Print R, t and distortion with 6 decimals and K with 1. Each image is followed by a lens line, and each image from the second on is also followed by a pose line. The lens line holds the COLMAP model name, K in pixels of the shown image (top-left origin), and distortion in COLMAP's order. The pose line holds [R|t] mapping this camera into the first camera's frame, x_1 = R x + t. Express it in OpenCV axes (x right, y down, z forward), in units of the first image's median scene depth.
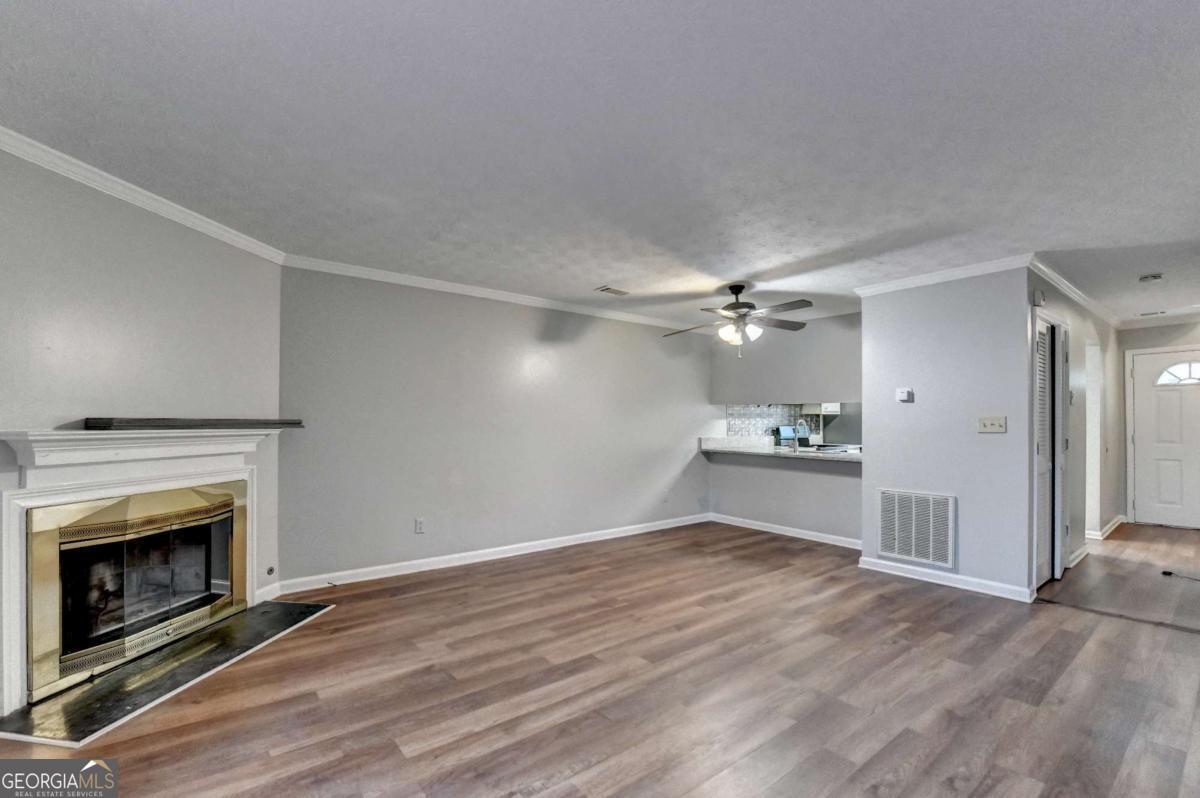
lens RADIAL K [[502.9, 0, 600.1], [0, 502.9, 419.5], [0, 0, 1]] dist [-0.021500, -0.000836]
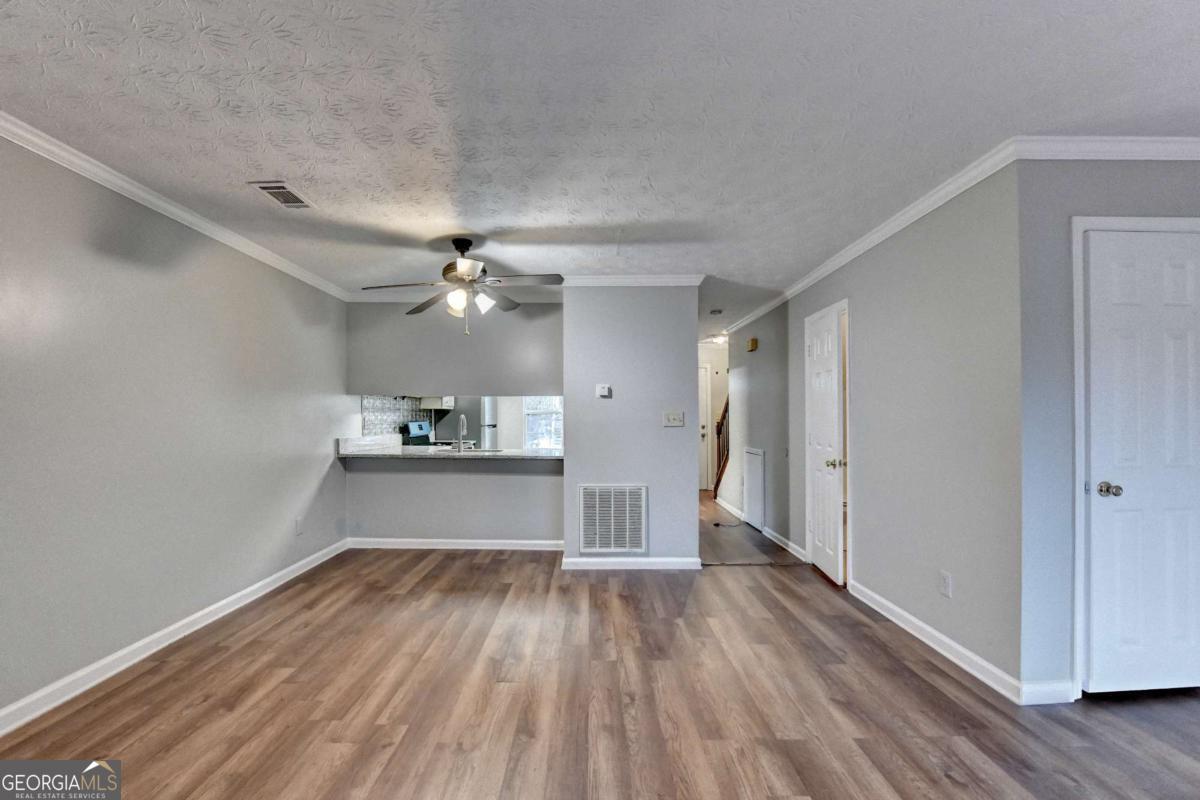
lens RADIAL K [[502.9, 0, 572.6], [0, 502.9, 420.4], [0, 0, 1]] dist [-0.021500, -0.000836]
pose [[0.637943, -0.006962, 0.770052, -0.254757], [-0.002043, 0.999940, 0.010733, 0.000184], [-0.770081, -0.008420, 0.637891, 0.454699]]
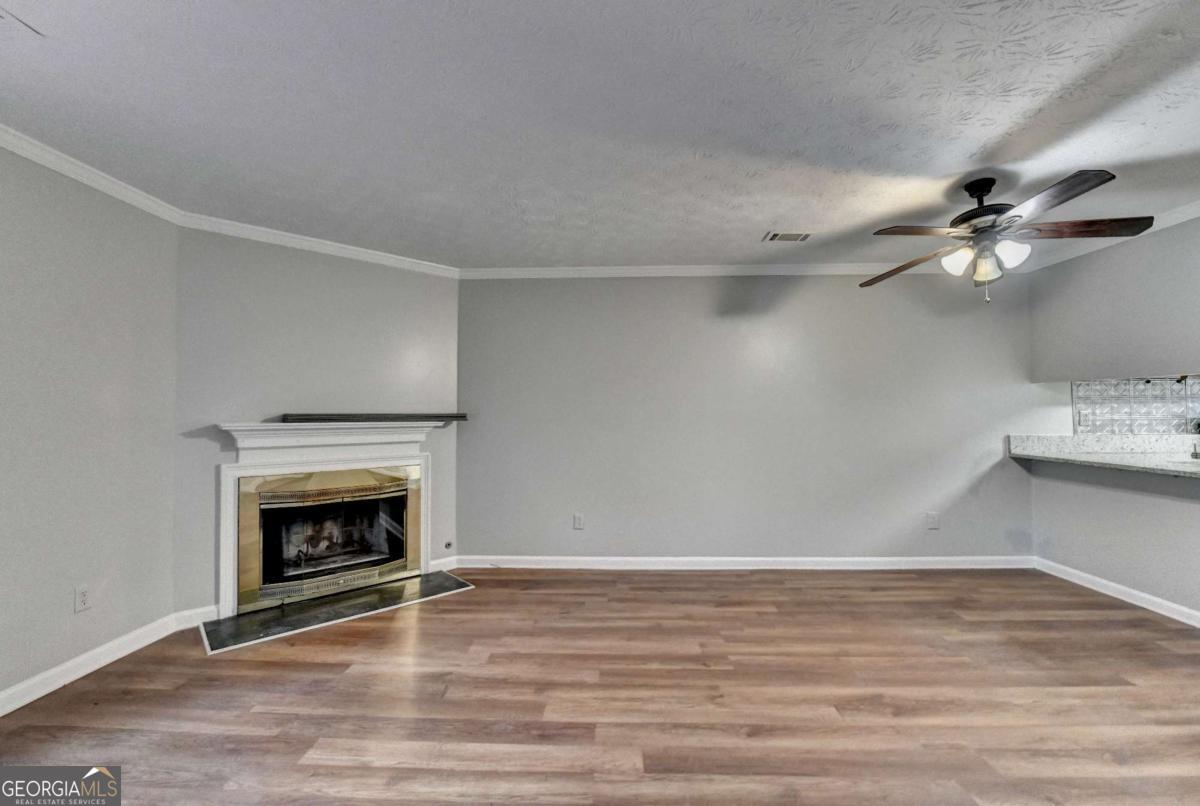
lens RADIAL K [[507.5, 0, 607.1], [0, 507.5, 404.4], [0, 0, 1]] dist [-0.017559, -0.002043]
pose [[0.774378, -0.018268, -0.632460, 0.358409], [0.011340, 0.999823, -0.014993, 0.000674], [0.632622, 0.004438, 0.774448, 0.314954]]
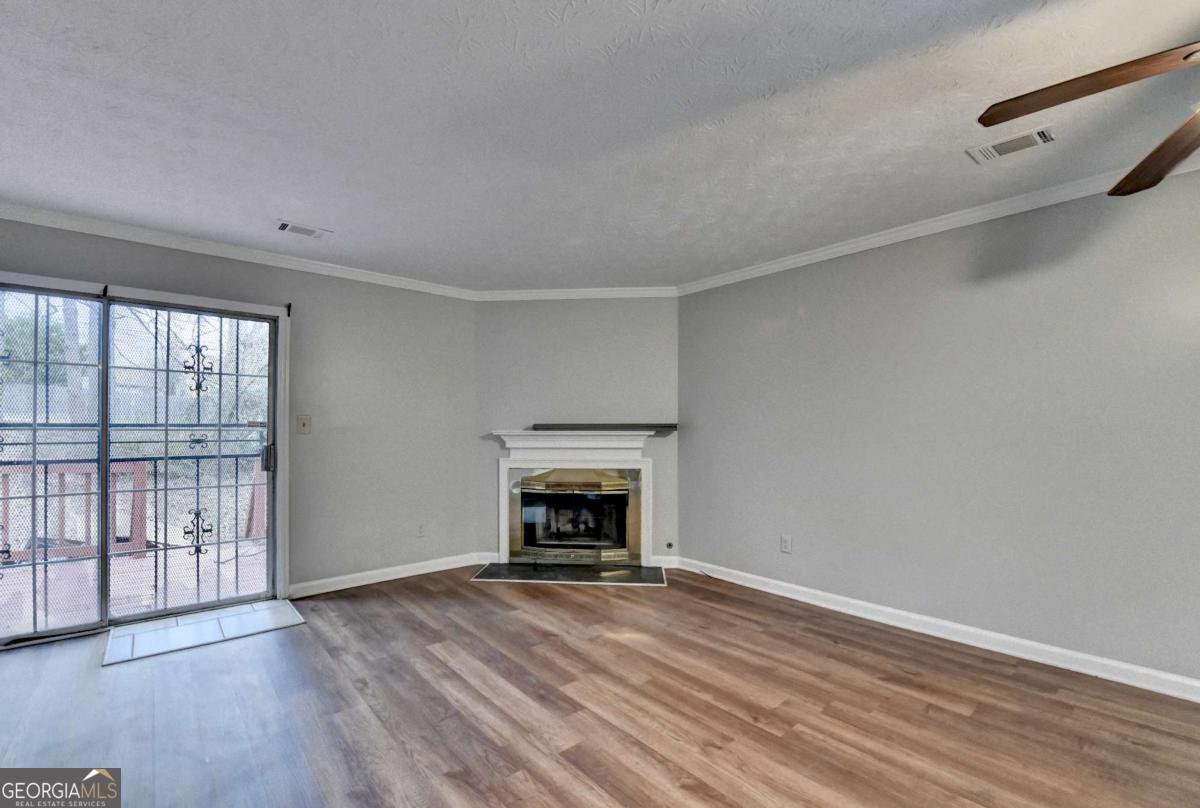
lens RADIAL K [[507.5, 0, 580.8], [0, 507.5, 428.0], [0, 0, 1]] dist [-0.017559, -0.002043]
pose [[0.036744, -0.009632, -0.999278, 0.589200], [0.008983, 0.999916, -0.009308, 0.019253], [0.999284, -0.008635, 0.036828, 0.717249]]
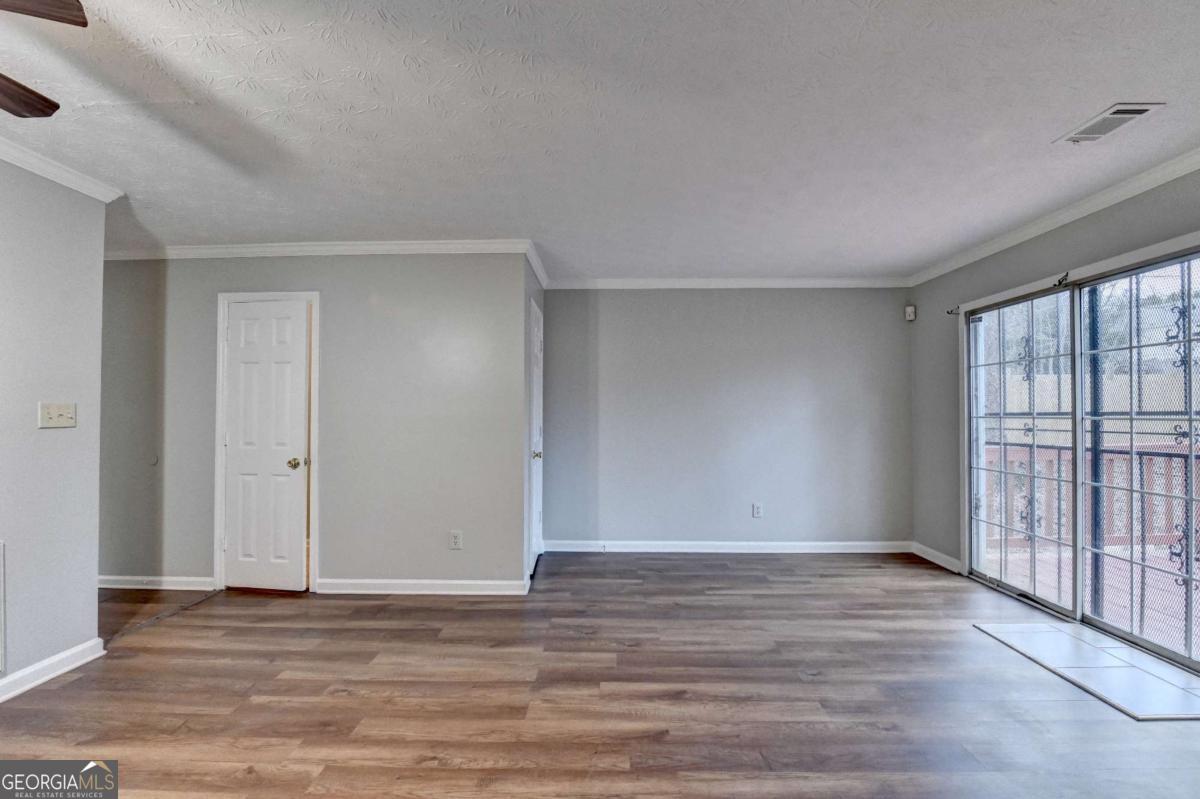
lens RADIAL K [[502.9, 0, 611.3], [0, 502.9, 407.6], [0, 0, 1]] dist [-0.021500, -0.000836]
pose [[-0.772806, 0.006957, 0.634604, -0.191903], [-0.005087, 0.999840, -0.017155, 0.006945], [-0.634622, -0.016485, -0.772647, 1.059548]]
